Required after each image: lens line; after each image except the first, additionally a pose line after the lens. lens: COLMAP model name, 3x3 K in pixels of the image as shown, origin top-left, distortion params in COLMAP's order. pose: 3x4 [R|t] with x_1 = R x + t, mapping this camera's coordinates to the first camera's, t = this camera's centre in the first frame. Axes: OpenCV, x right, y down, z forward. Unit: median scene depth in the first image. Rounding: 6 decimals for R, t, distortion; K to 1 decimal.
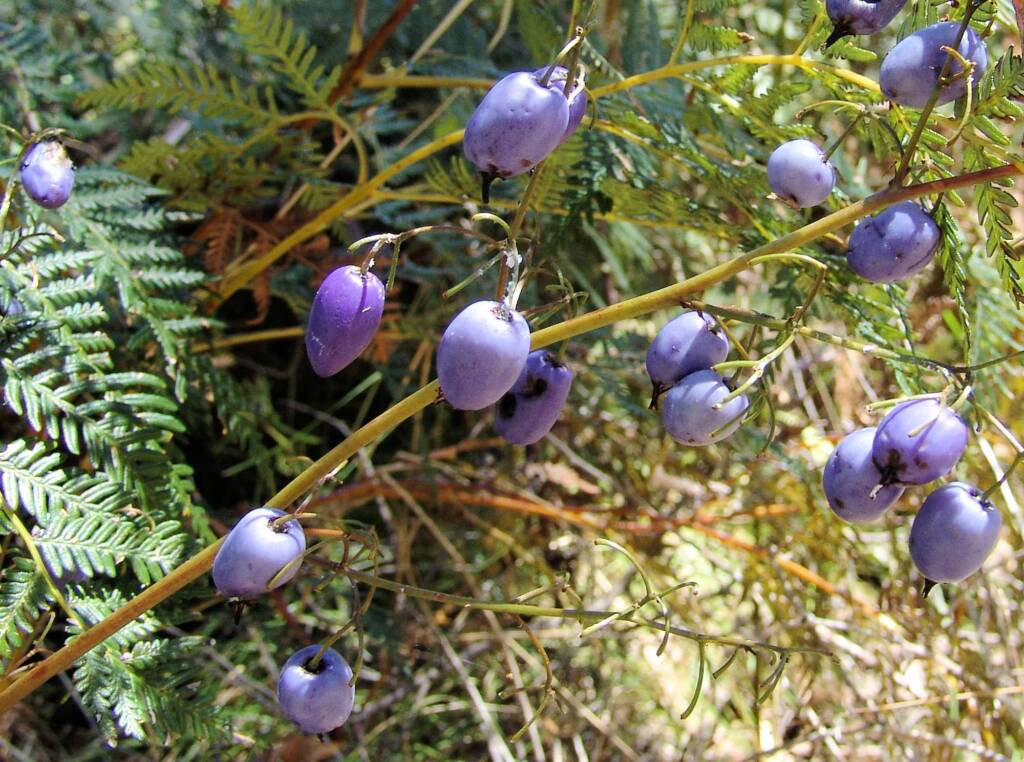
lens RADIAL K [[615.1, 0, 512.4], [0, 615.1, 345.4], [0, 0, 1]] dist [-0.094088, 0.035194]
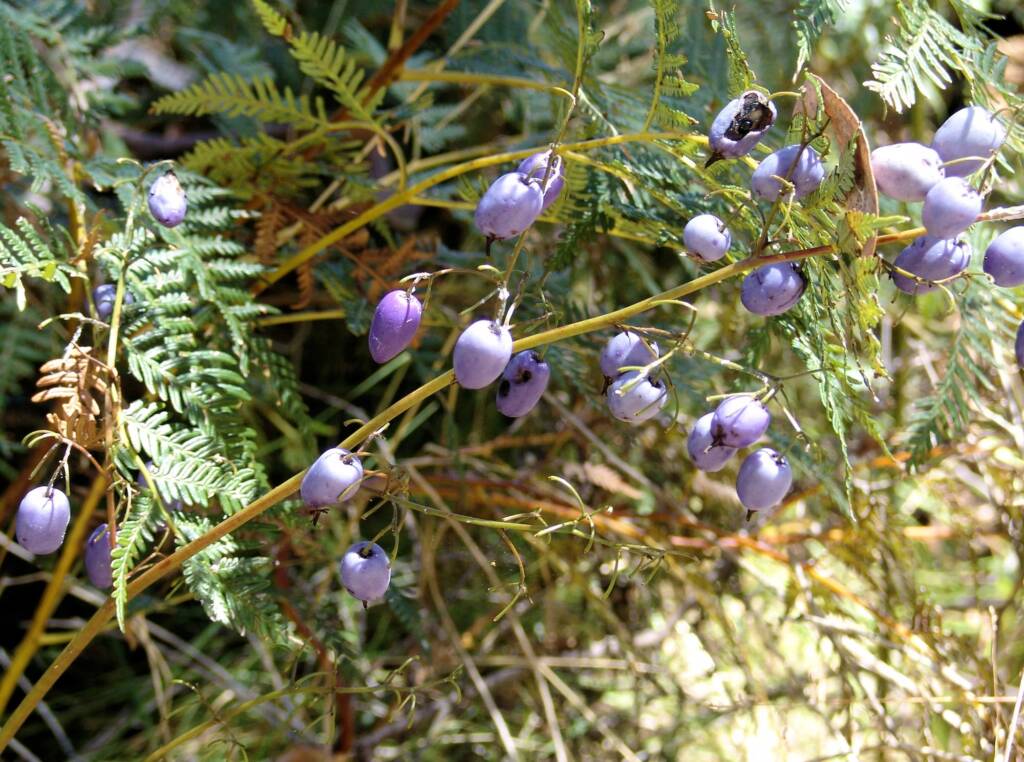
lens RADIAL K [[861.8, 0, 512.0], [0, 861.8, 381.0], [0, 0, 1]] dist [-0.007829, -0.005444]
pose [[0.995161, 0.046087, -0.086777, 0.151129], [-0.039389, 0.996224, 0.077368, -0.061384], [0.090015, -0.073575, 0.993219, -0.804621]]
